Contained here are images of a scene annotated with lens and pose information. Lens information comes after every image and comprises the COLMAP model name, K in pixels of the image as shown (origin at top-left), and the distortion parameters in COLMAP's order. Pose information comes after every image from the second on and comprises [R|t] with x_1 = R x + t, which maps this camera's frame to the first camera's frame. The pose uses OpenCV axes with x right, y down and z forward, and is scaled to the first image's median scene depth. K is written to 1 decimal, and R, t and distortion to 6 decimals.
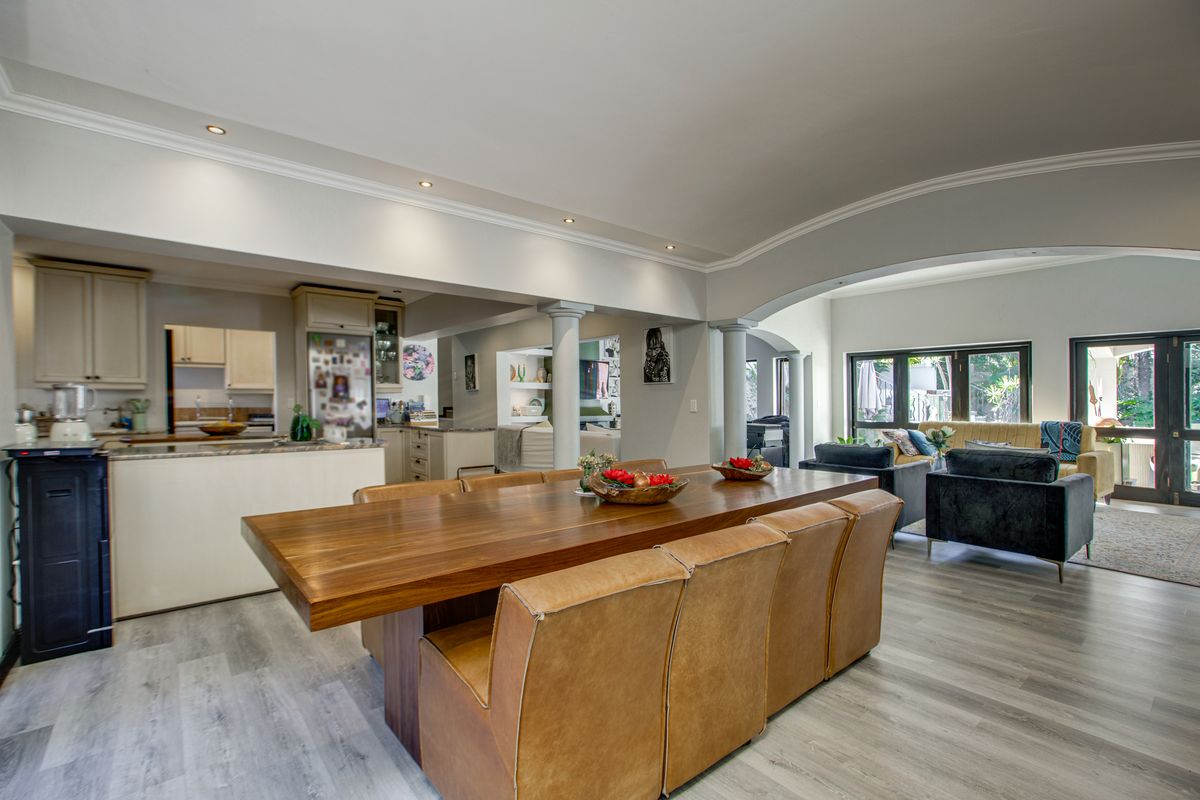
lens RADIAL K [[549.7, 0, 603.5], [0, 549.7, 398.7], [0, 0, 1]] dist [-0.019171, 0.000565]
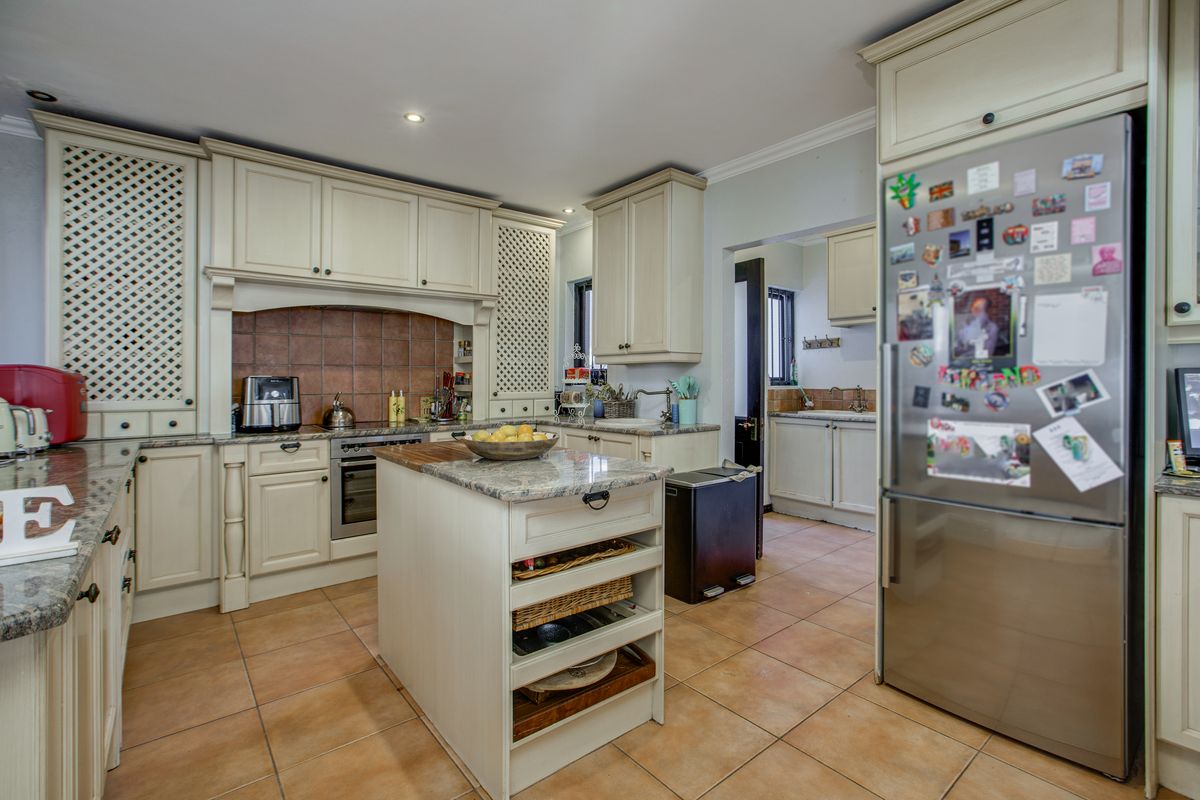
lens RADIAL K [[549.7, 0, 594.0], [0, 549.7, 396.7], [0, 0, 1]] dist [-0.019171, 0.000565]
pose [[-0.034904, 0.031924, -0.998881, -0.188897], [0.009568, 0.999455, 0.031608, 0.002608], [0.999345, -0.008454, -0.035191, 0.813159]]
